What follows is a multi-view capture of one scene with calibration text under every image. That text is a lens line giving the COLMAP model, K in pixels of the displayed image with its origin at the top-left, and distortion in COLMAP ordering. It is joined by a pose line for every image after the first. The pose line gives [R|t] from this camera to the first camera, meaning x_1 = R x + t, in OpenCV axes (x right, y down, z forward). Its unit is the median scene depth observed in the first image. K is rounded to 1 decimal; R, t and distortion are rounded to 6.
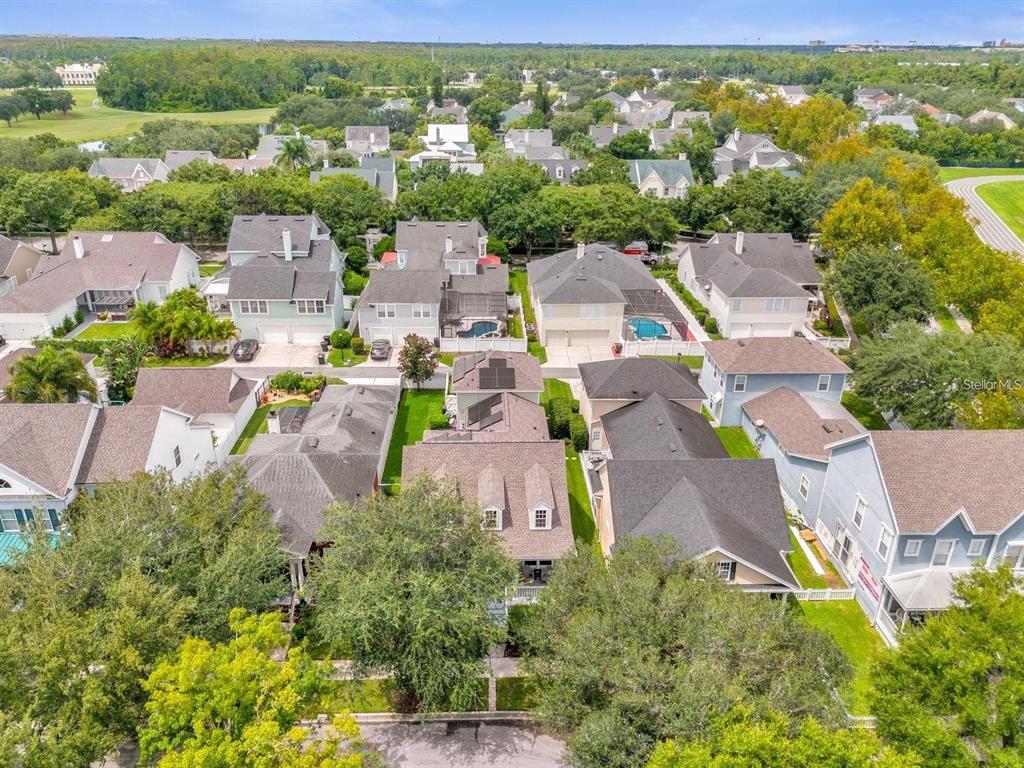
lens RADIAL K [[761.1, 0, 512.0], [0, 761.1, 384.0], [0, 0, 1]] dist [0.086925, -0.093784]
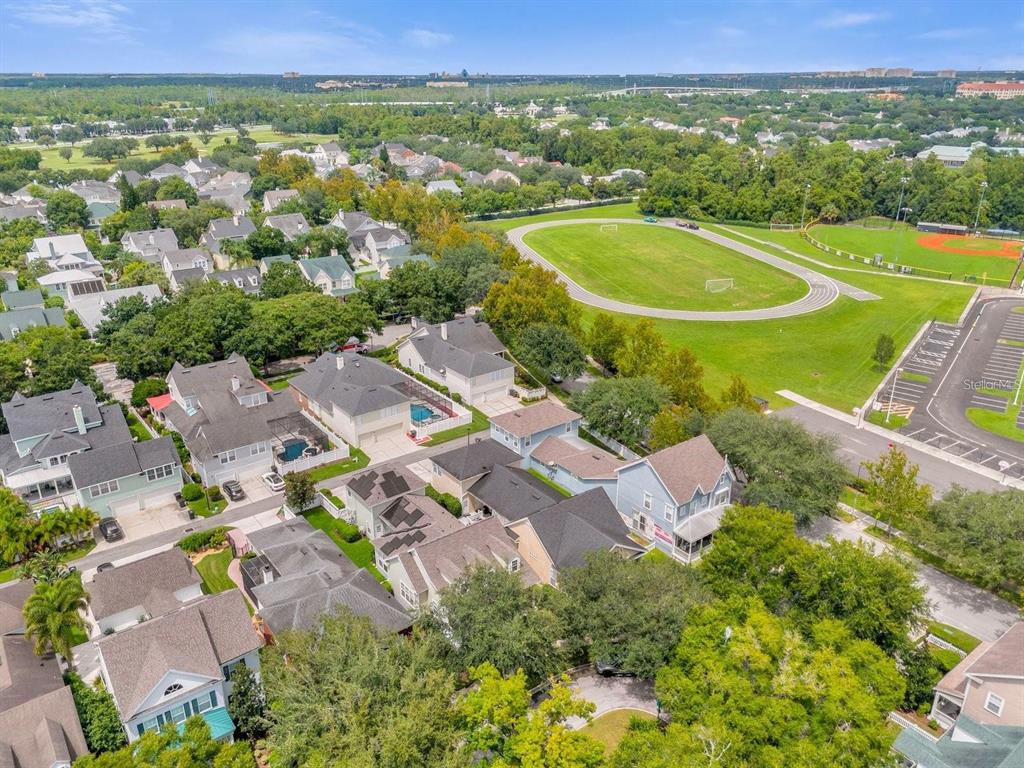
lens RADIAL K [[761.1, 0, 512.0], [0, 761.1, 384.0], [0, 0, 1]] dist [0.086925, -0.093784]
pose [[0.816496, -0.229387, 0.529827, -0.408612], [0.243004, 0.968979, 0.045034, -0.151371], [-0.523721, 0.091980, 0.846910, -0.231493]]
